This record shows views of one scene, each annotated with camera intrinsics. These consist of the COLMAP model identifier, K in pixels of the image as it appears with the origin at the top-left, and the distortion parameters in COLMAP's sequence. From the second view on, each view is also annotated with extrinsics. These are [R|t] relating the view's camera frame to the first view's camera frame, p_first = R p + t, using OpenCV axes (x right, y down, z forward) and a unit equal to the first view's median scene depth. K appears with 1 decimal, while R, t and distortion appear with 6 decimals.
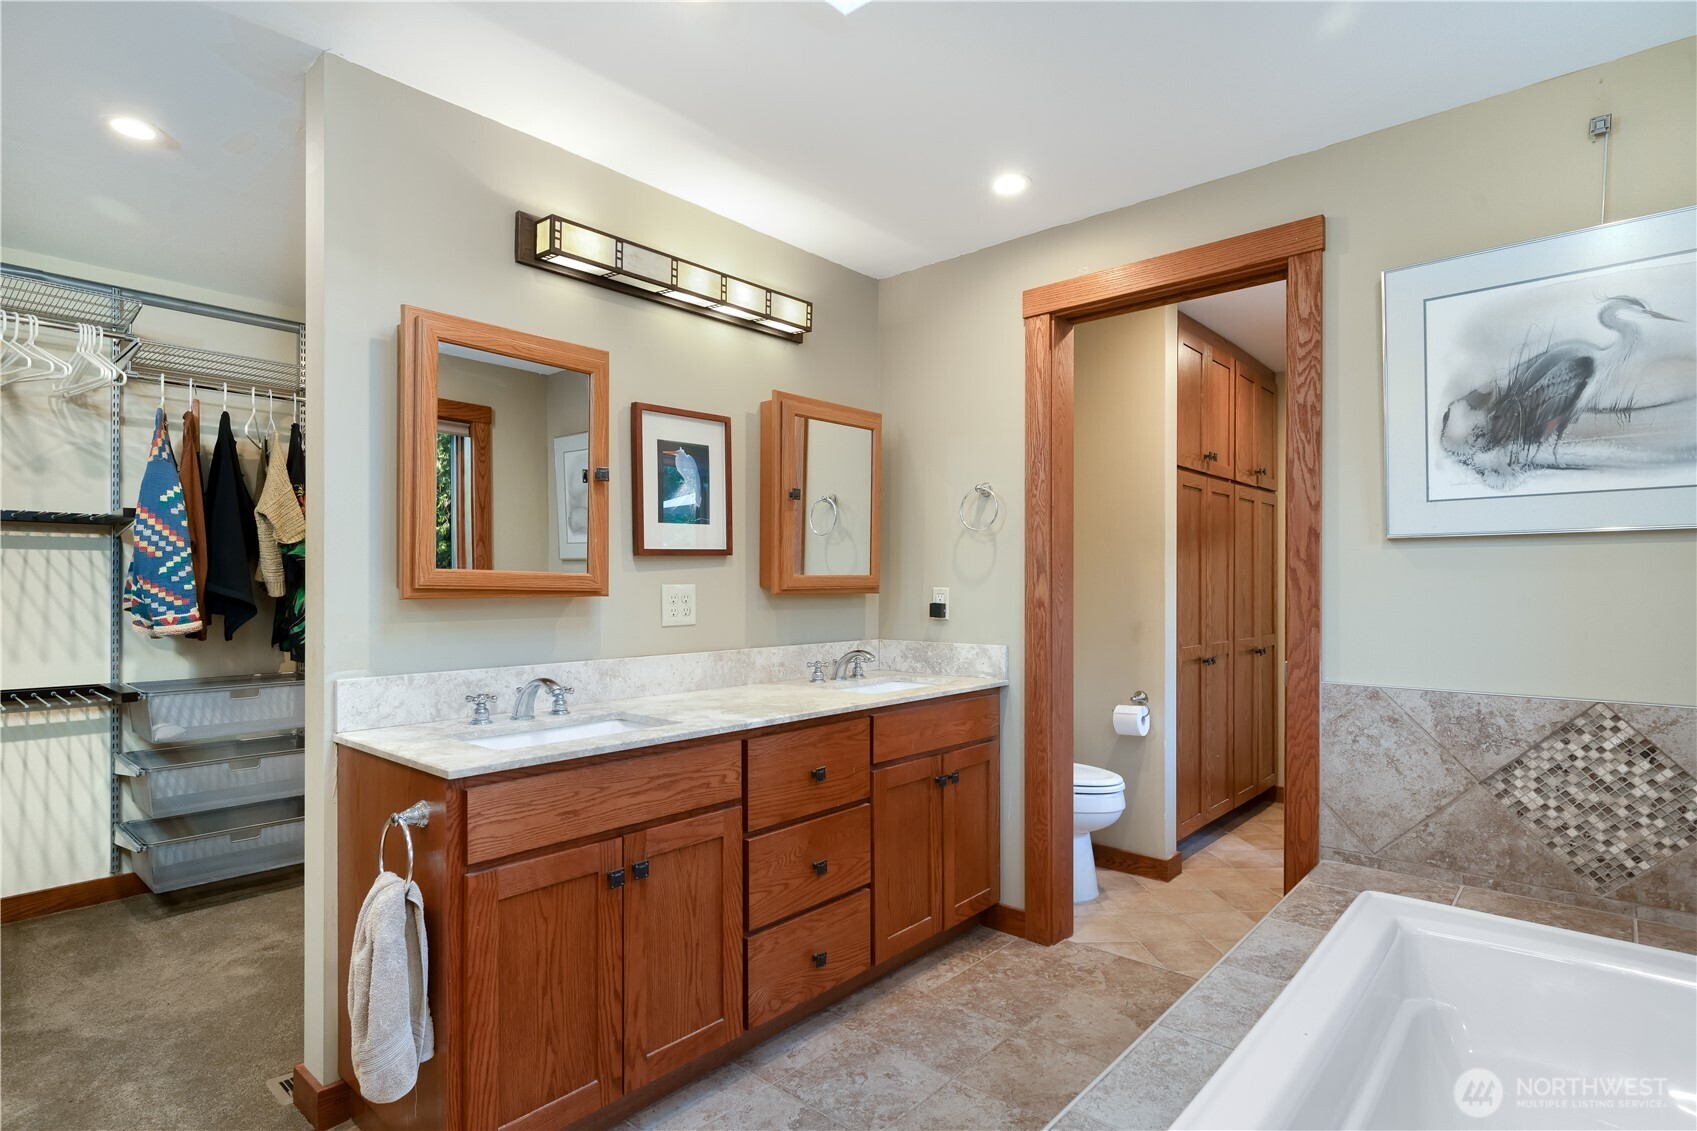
lens RADIAL K [[906.5, 0, 857.1], [0, 906.5, 581.2], [0, 0, 1]] dist [0.013536, -0.001023]
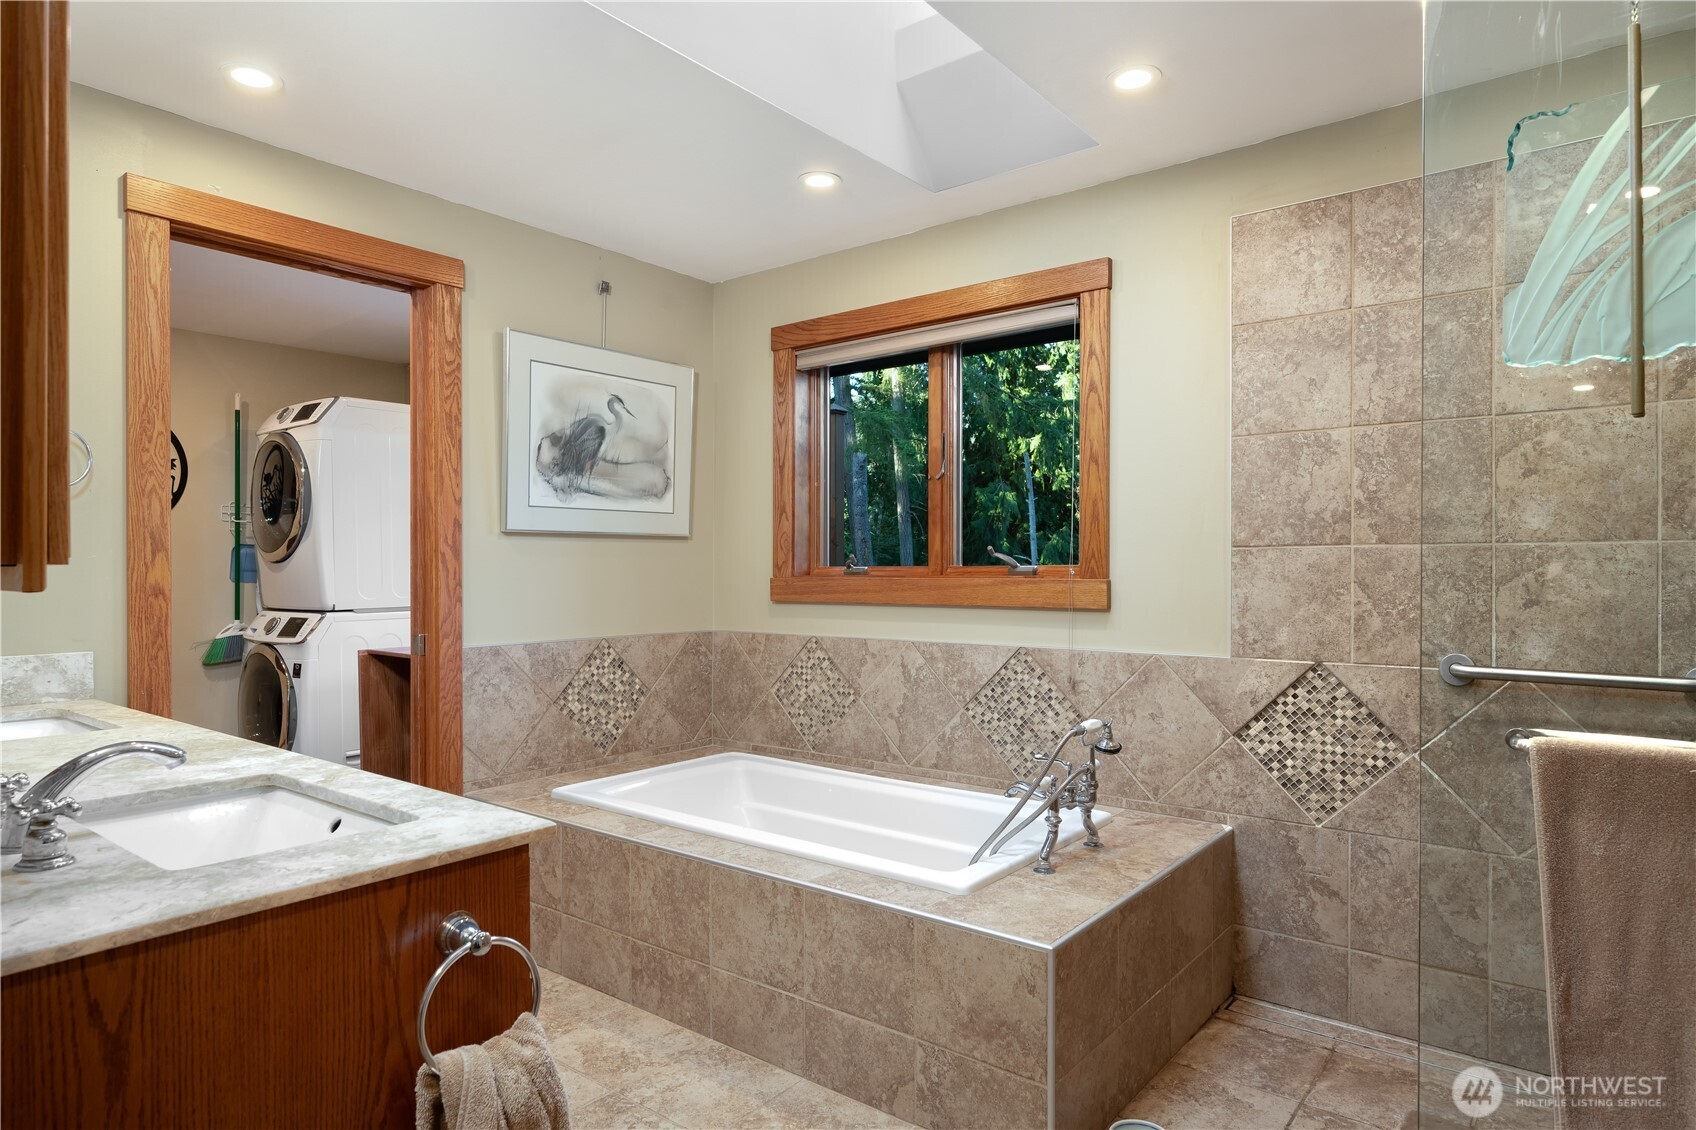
lens RADIAL K [[989.0, 0, 834.1], [0, 989.0, 571.5], [0, 0, 1]] dist [-0.007671, 0.000728]
pose [[-0.059731, -0.004444, 0.998205, -0.918054], [-0.005118, 0.999978, 0.004146, 0.002411], [-0.998201, -0.004862, -0.059752, 0.649470]]
